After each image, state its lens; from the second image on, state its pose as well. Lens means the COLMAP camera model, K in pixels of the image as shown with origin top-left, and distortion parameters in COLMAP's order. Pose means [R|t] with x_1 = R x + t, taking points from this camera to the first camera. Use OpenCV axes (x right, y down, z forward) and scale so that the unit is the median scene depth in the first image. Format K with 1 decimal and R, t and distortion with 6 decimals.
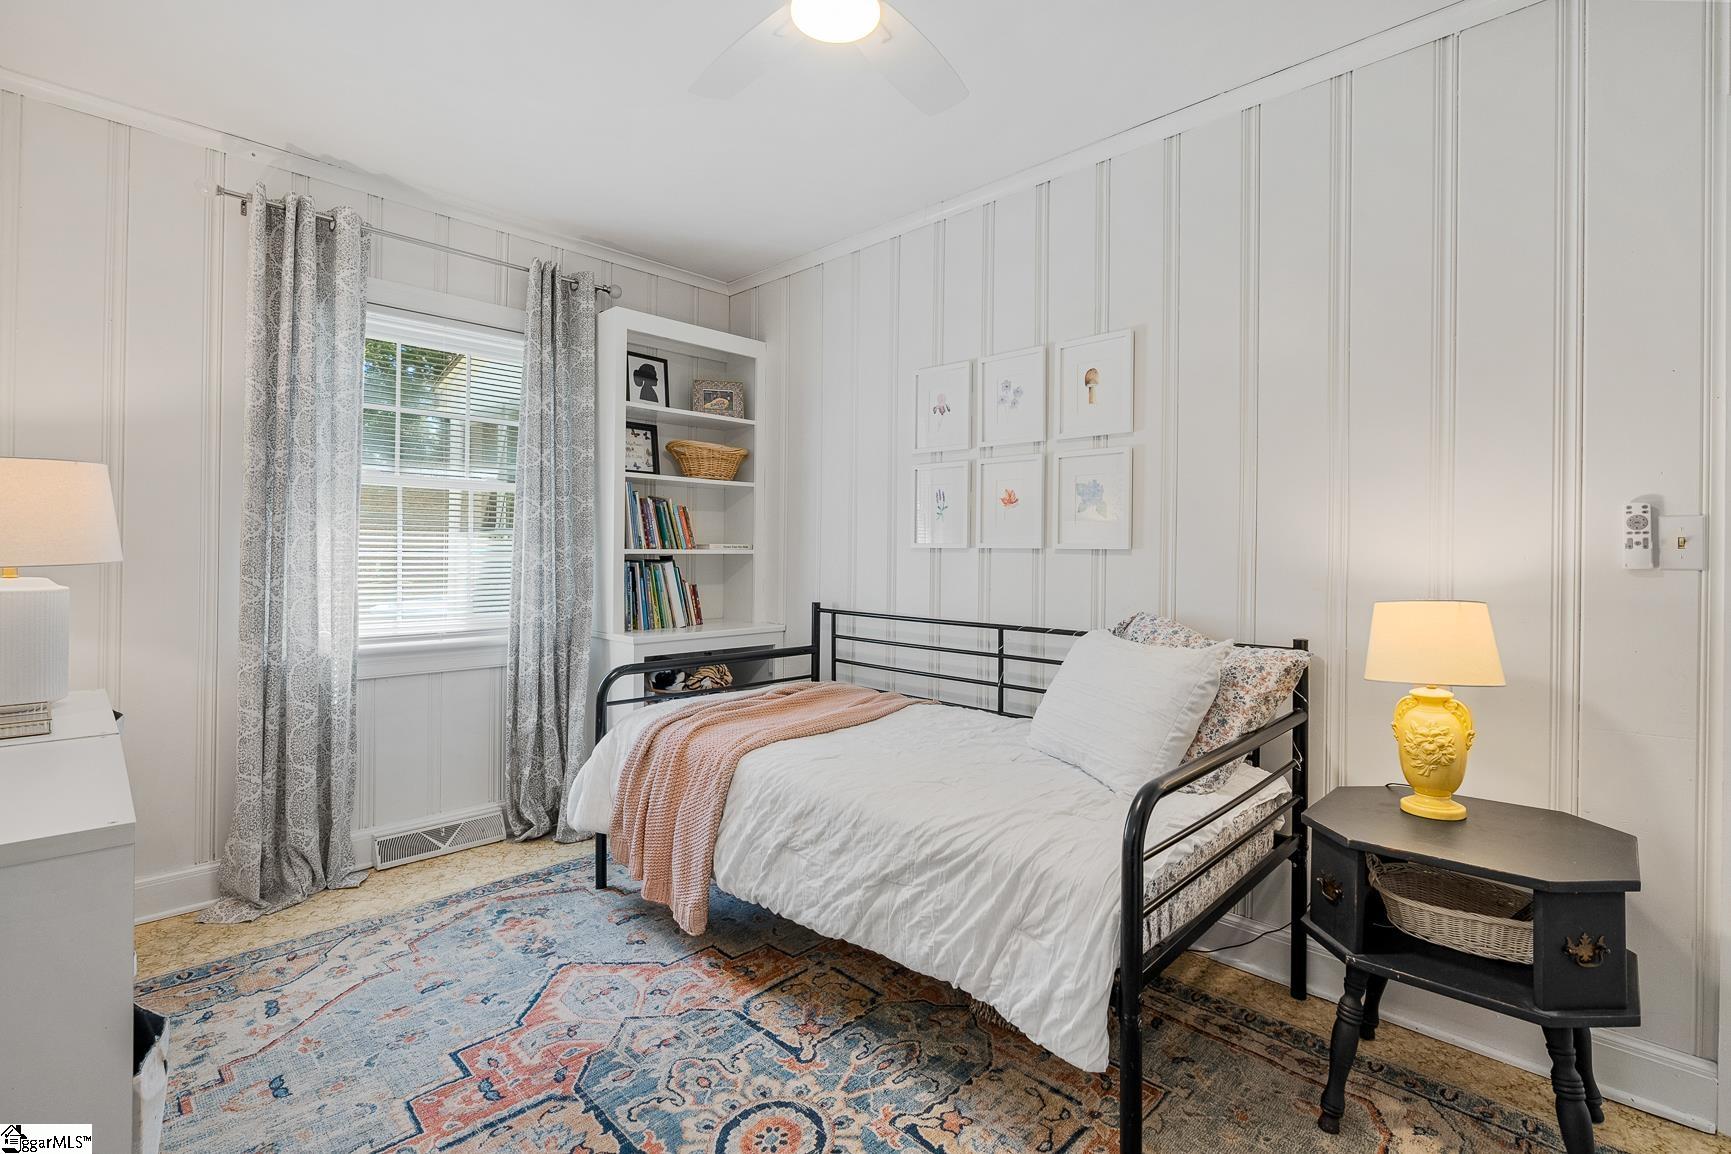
lens RADIAL K [[789.8, 0, 865.1], [0, 789.8, 552.8], [0, 0, 1]] dist [-0.014272, 0.000204]
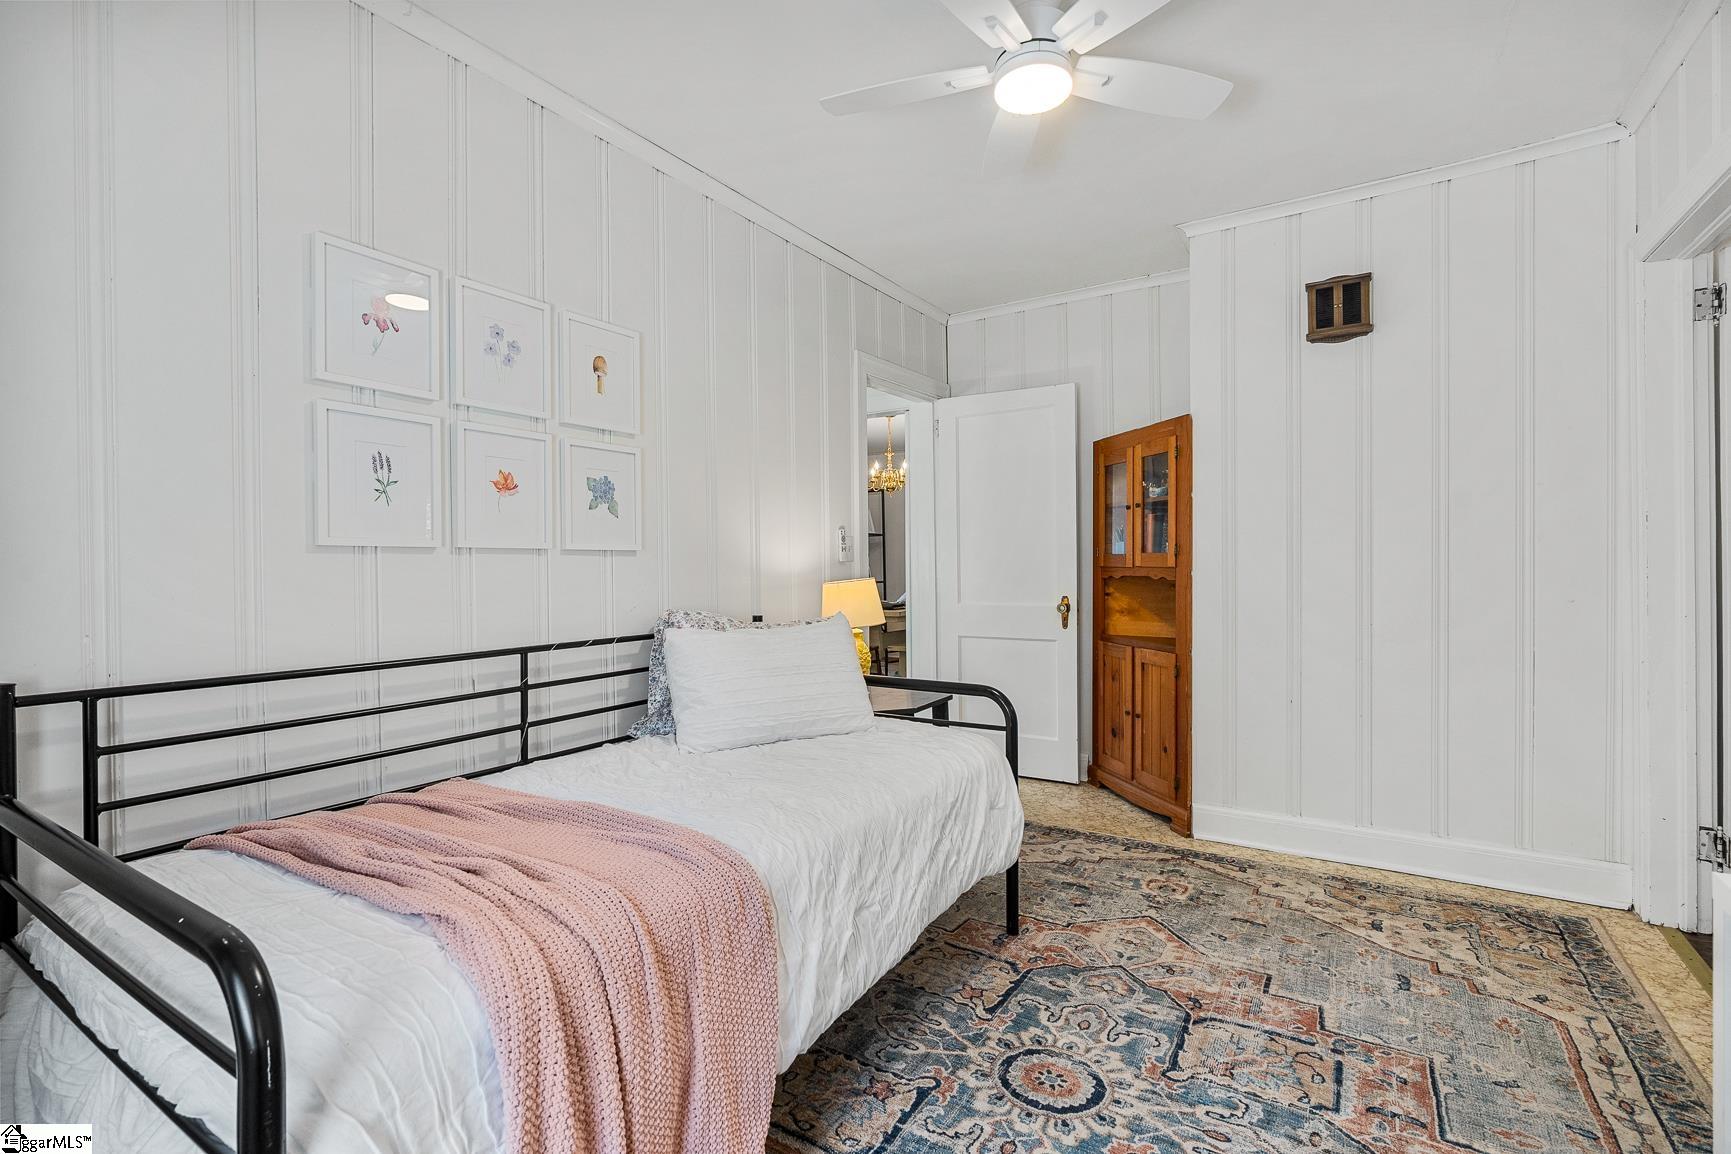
lens RADIAL K [[773.7, 0, 866.6], [0, 773.7, 571.0], [0, 0, 1]] dist [-0.002904, 0.000063]
pose [[-0.201626, -0.013692, 0.979367, -0.626444], [0.010427, 0.999816, 0.016125, 0.008079], [-0.979407, 0.013463, -0.201446, 0.817717]]
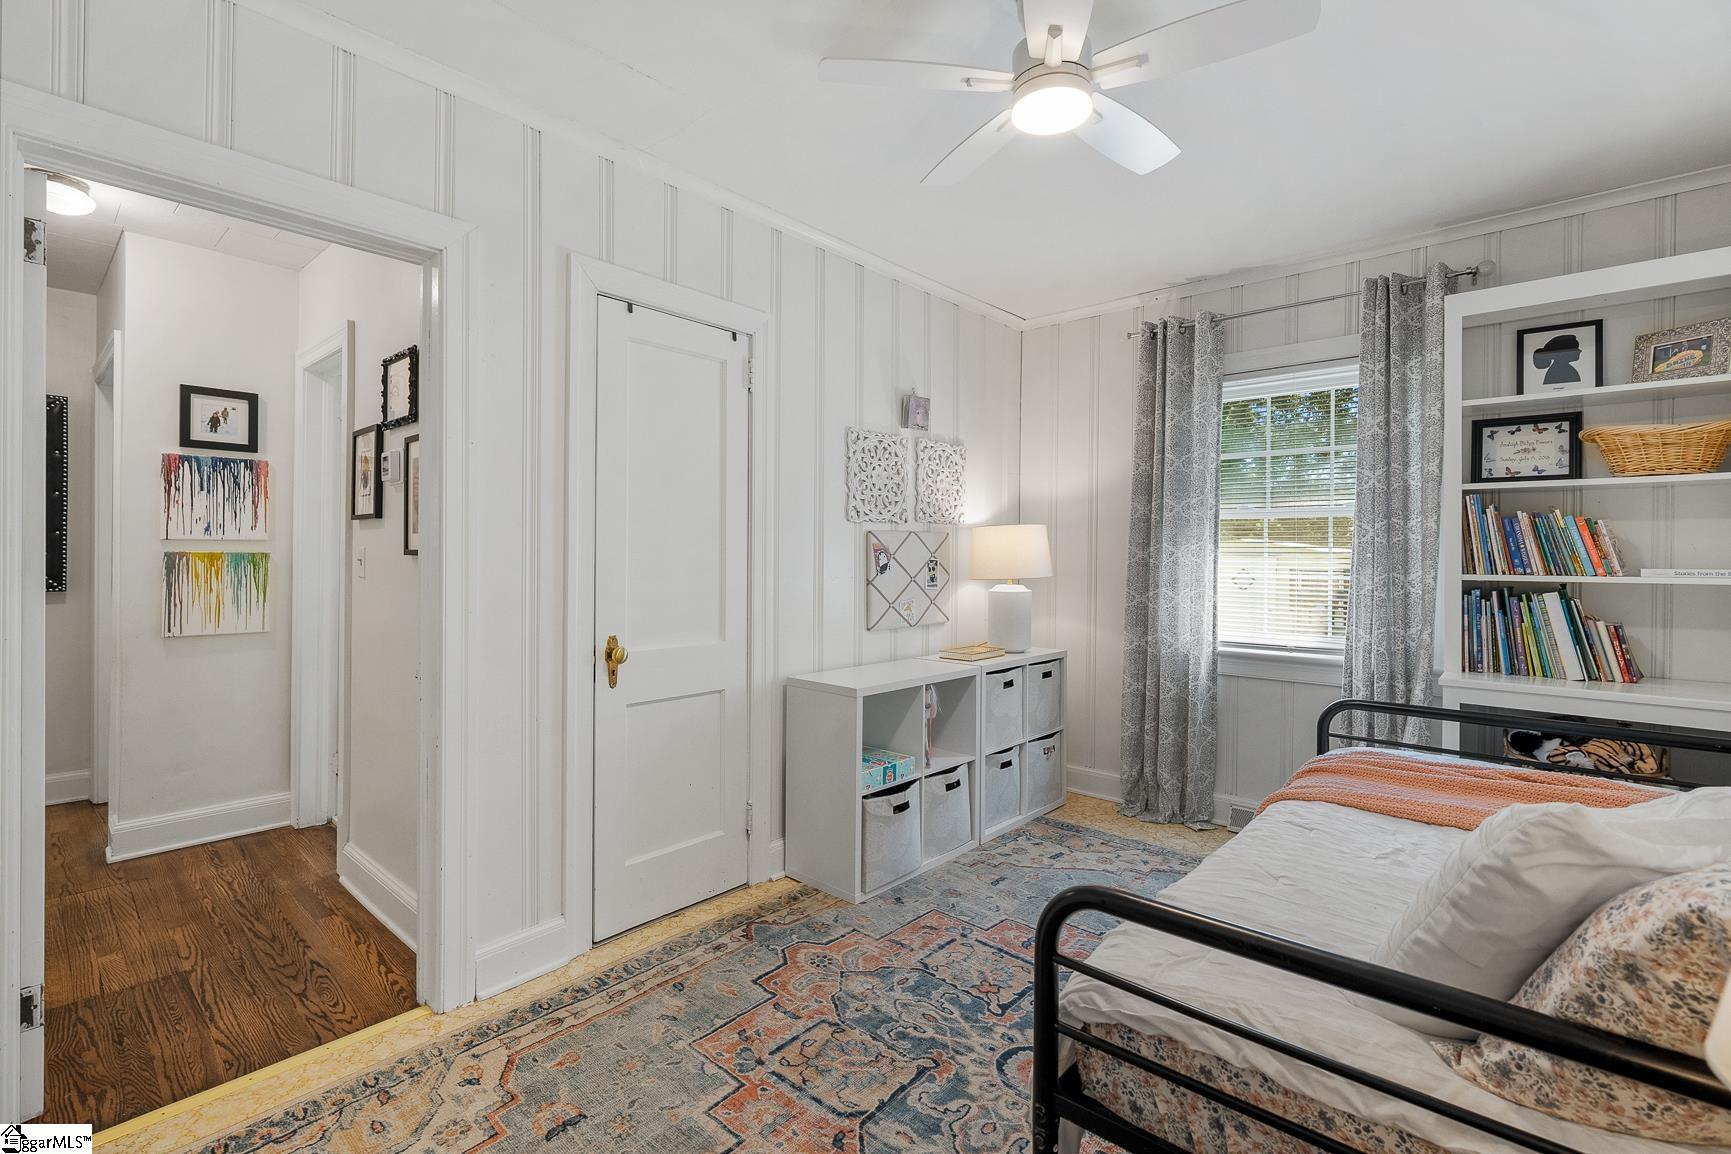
lens RADIAL K [[771.3, 0, 870.8], [0, 771.3, 553.8], [0, 0, 1]] dist [-0.003426, -0.000106]
pose [[0.047829, -0.009414, -0.998811, 0.582208], [-0.008106, 0.999919, -0.009812, -0.016288], [0.998823, 0.008566, 0.047749, 0.377606]]
